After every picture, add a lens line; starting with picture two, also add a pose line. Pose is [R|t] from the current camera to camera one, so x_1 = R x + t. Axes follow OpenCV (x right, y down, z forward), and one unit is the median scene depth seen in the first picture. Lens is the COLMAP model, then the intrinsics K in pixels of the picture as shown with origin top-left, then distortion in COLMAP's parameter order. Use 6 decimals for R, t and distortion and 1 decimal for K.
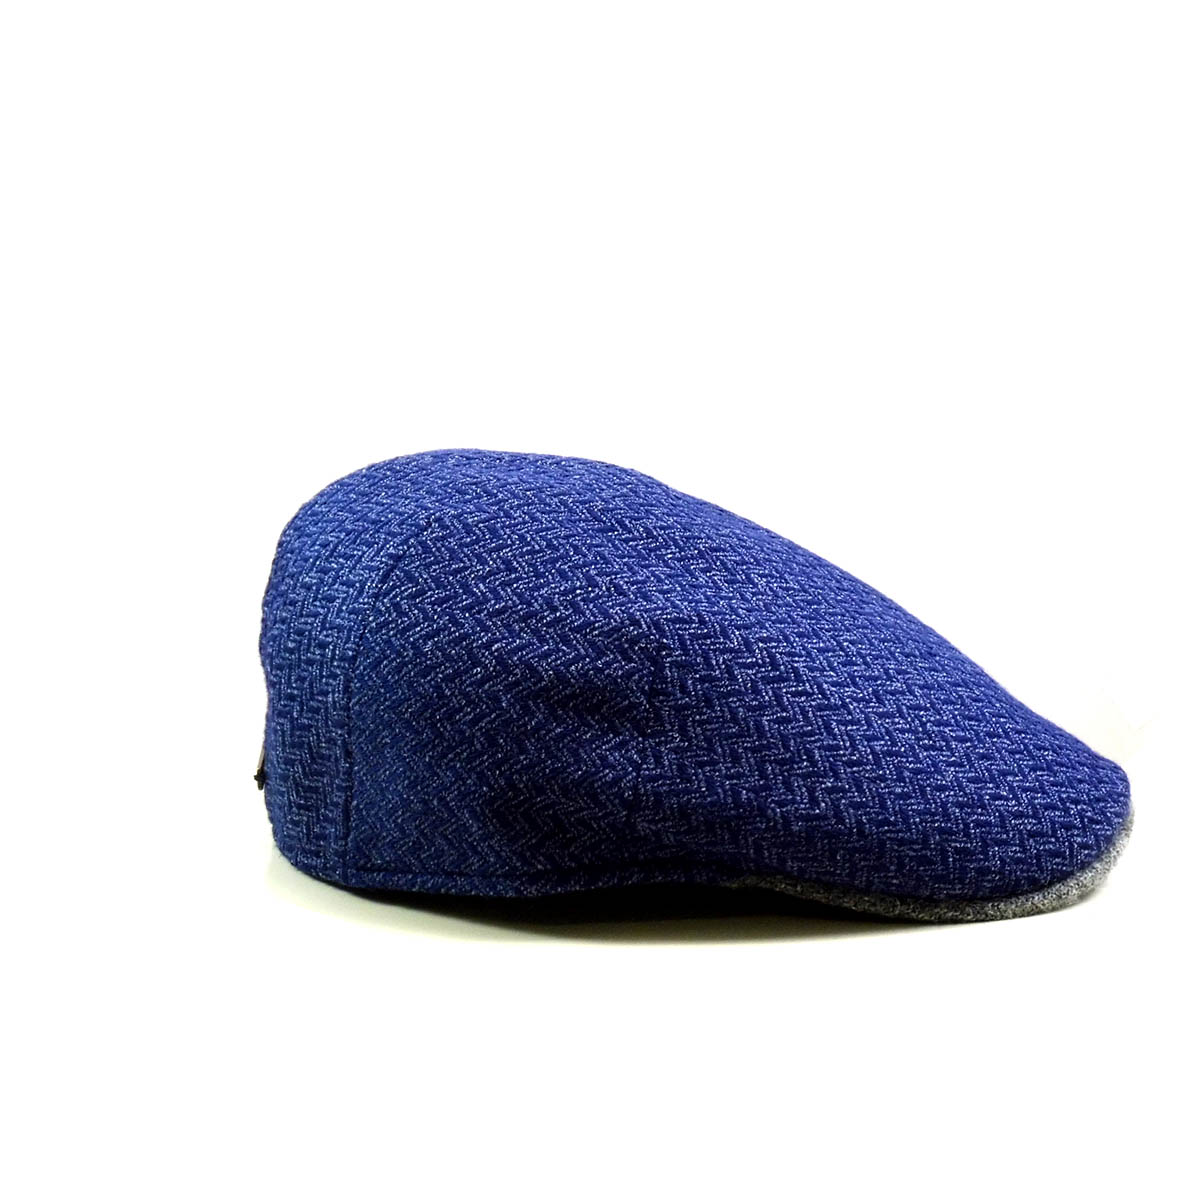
lens RADIAL K [[3914.9, 0, 600.0], [0, 3914.9, 600.0], [0, 0, 1]] dist [1.210856, -34.997604]
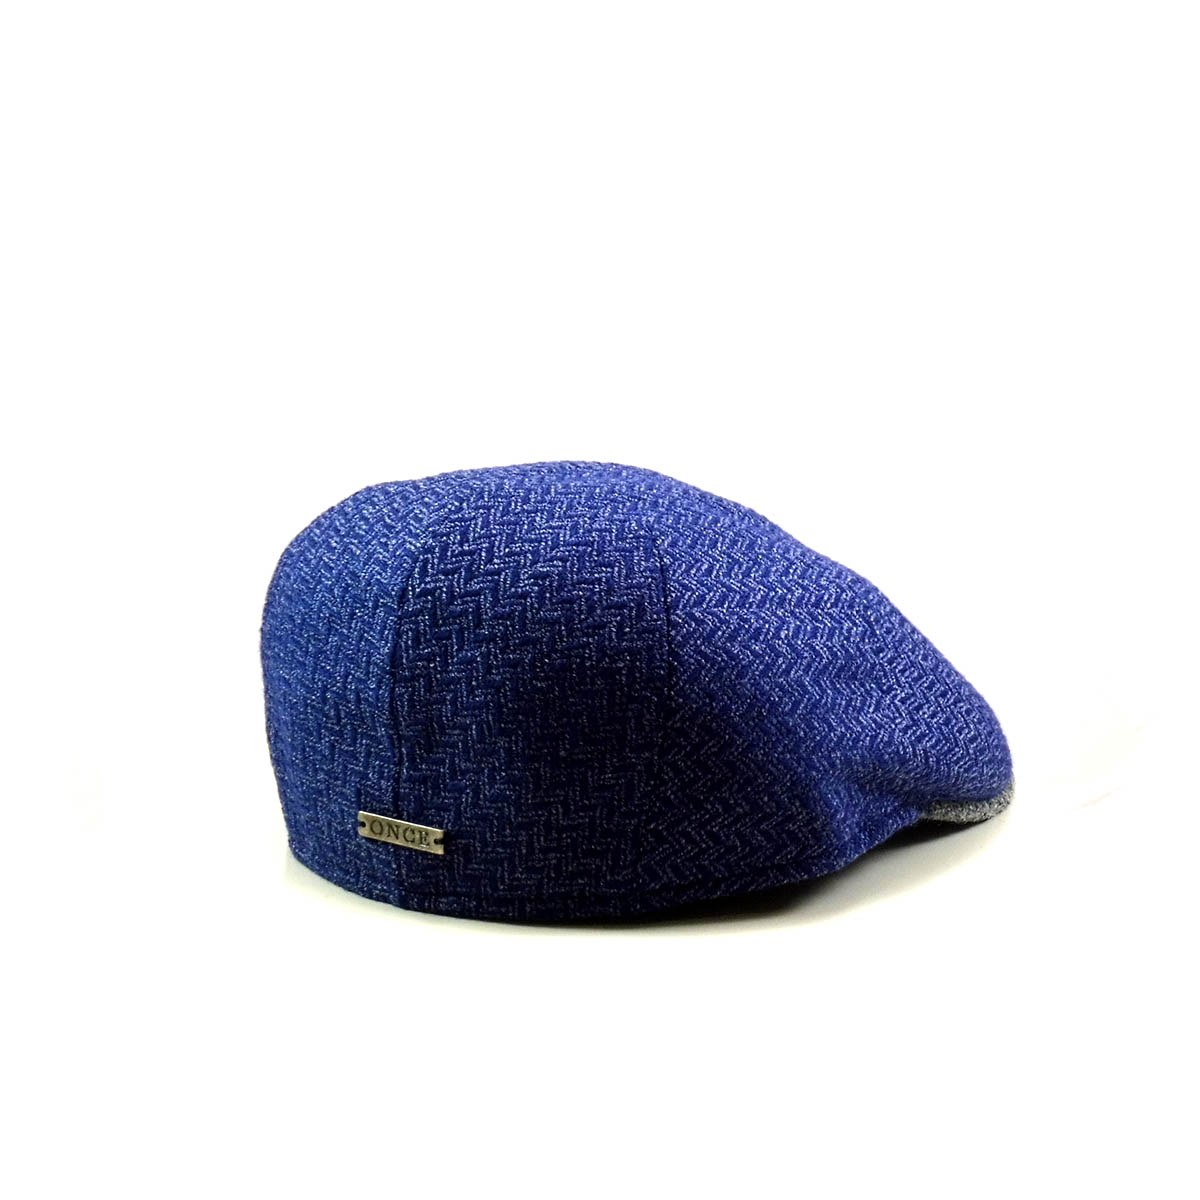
lens RADIAL K [[3914.9, 0, 600.0], [0, 3914.9, 600.0], [0, 0, 1]] dist [1.210856, -34.997604]
pose [[0.615881, -0.172764, 0.768664, -0.827035], [0.173270, 0.981474, 0.081764, -0.087275], [-0.768549, 0.082830, 0.634406, 0.392662]]
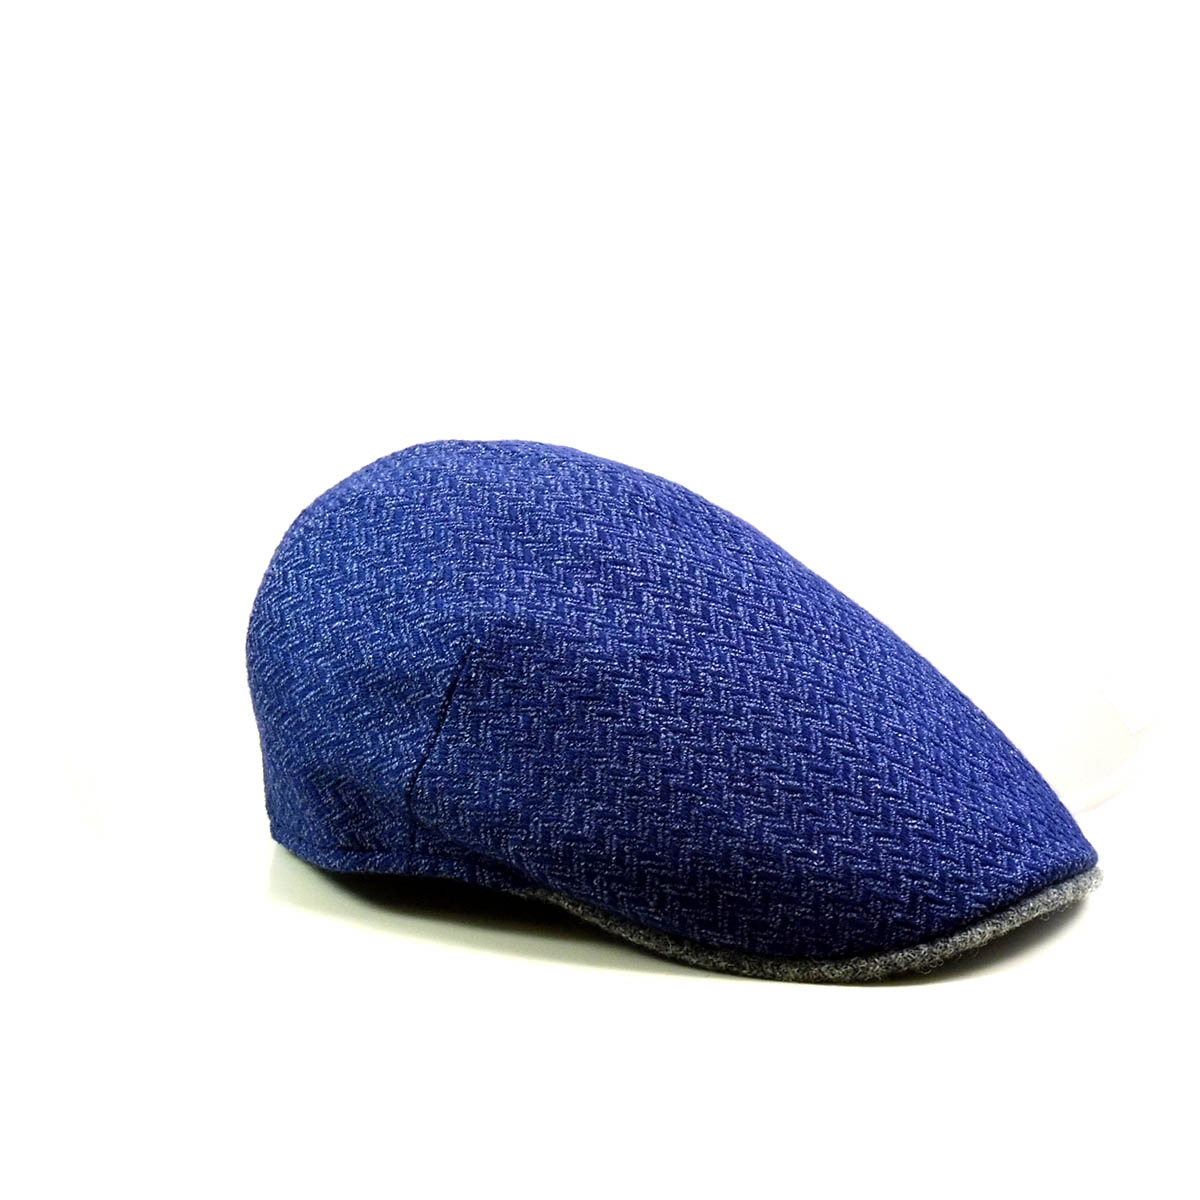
lens RADIAL K [[3914.9, 0, 600.0], [0, 3914.9, 600.0], [0, 0, 1]] dist [1.210856, -34.997604]
pose [[0.816974, 0.127274, -0.562454, 0.605718], [-0.126724, 0.991123, 0.040206, -0.044374], [0.562578, 0.038430, 0.825850, 0.187033]]
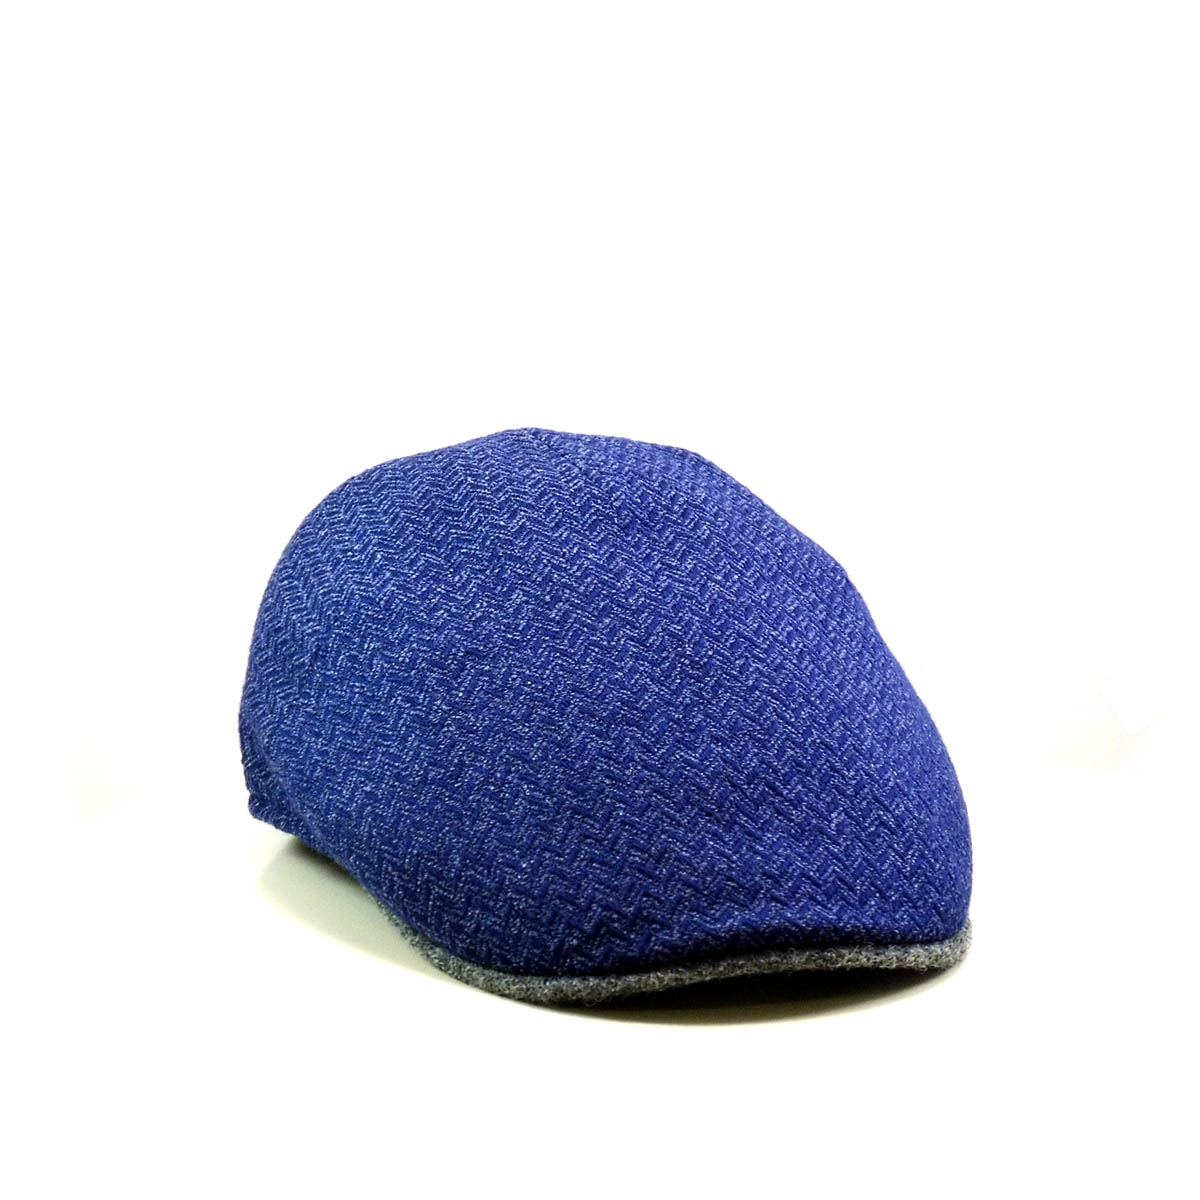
lens RADIAL K [[3914.9, 0, 600.0], [0, 3914.9, 600.0], [0, 0, 1]] dist [1.210856, -34.997604]
pose [[0.333268, 0.211432, -0.918820, 0.989957], [-0.211108, 0.966522, 0.145837, -0.158329], [0.918894, 0.145367, 0.366745, 0.681646]]
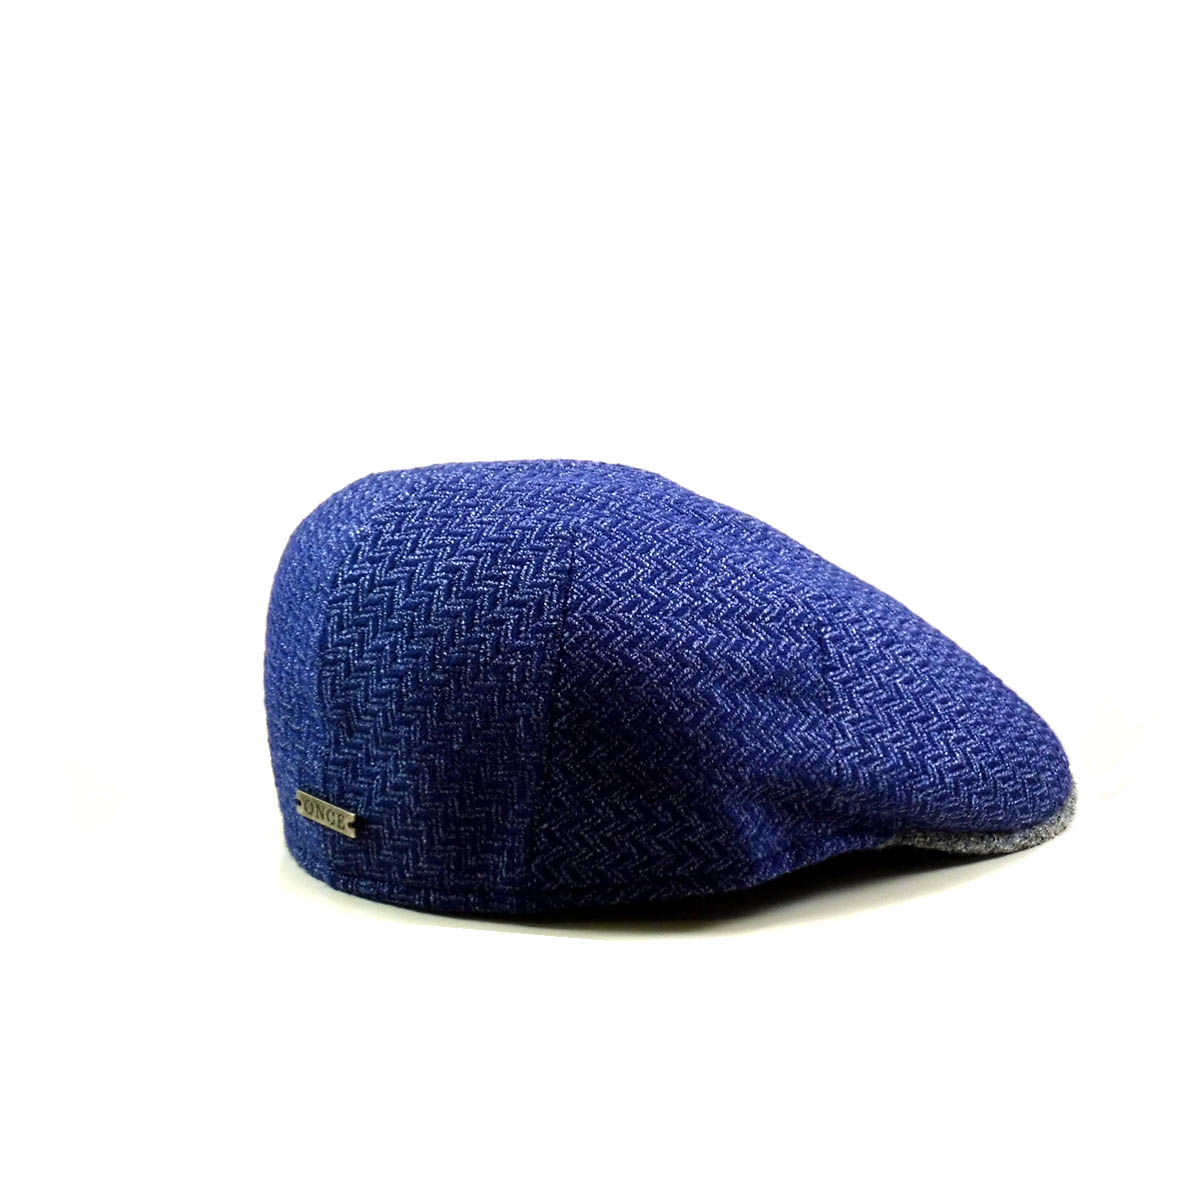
lens RADIAL K [[3914.9, 0, 600.0], [0, 3914.9, 600.0], [0, 0, 1]] dist [1.210856, -34.997604]
pose [[0.821384, -0.124460, 0.556631, -0.598939], [0.125058, 0.991454, 0.037144, -0.039420], [-0.556497, 0.039102, 0.829929, 0.182740]]
